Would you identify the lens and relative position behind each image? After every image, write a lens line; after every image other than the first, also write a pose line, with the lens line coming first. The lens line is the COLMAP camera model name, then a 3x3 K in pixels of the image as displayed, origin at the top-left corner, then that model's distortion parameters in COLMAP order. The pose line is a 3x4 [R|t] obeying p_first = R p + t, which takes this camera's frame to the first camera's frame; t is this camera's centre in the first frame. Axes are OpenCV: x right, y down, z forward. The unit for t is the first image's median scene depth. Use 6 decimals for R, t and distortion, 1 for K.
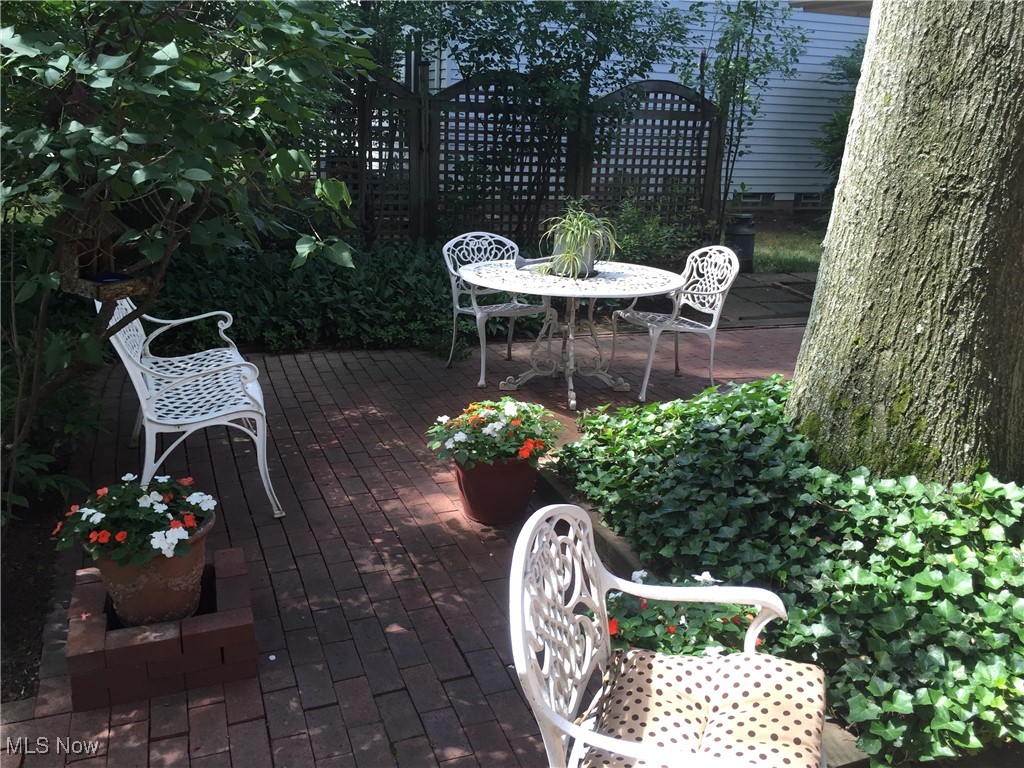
lens RADIAL K [[879.8, 0, 512.4], [0, 879.8, 387.8], [0, 0, 1]] dist [0.057477, -0.086458]
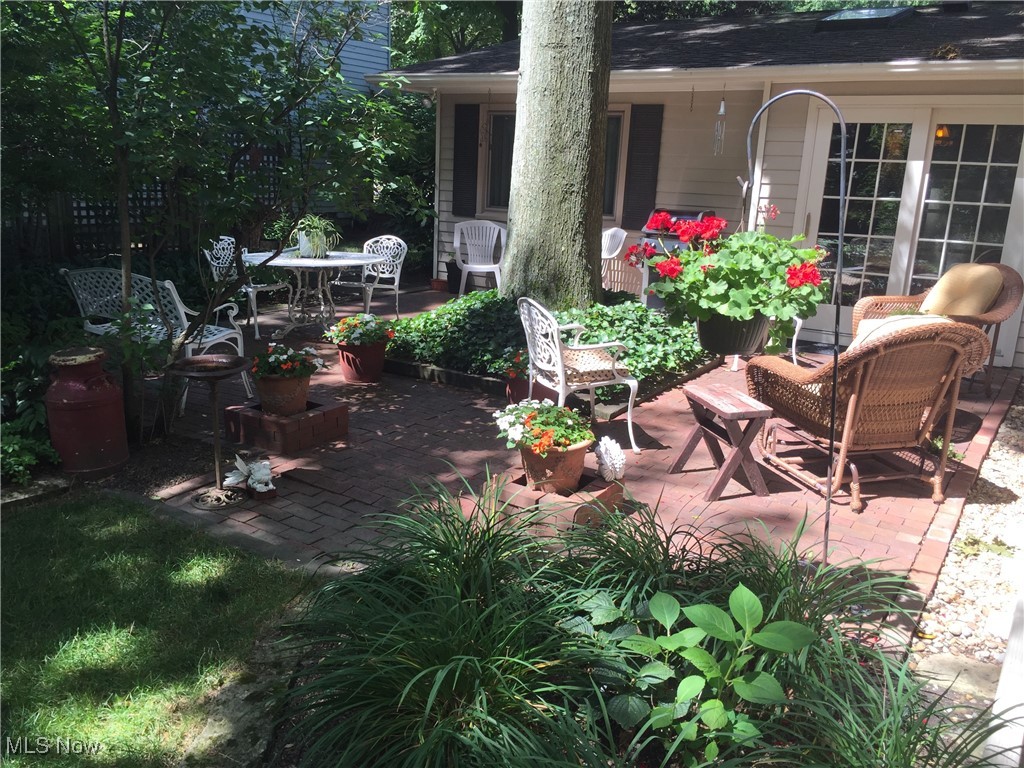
lens RADIAL K [[879.8, 0, 503.9], [0, 879.8, 401.2], [0, 0, 1]] dist [0.057477, -0.086458]
pose [[0.810265, -0.159913, 0.563824, -1.128206], [0.169668, 0.984862, 0.035500, 0.238537], [-0.560966, 0.066898, 0.825131, -0.881676]]
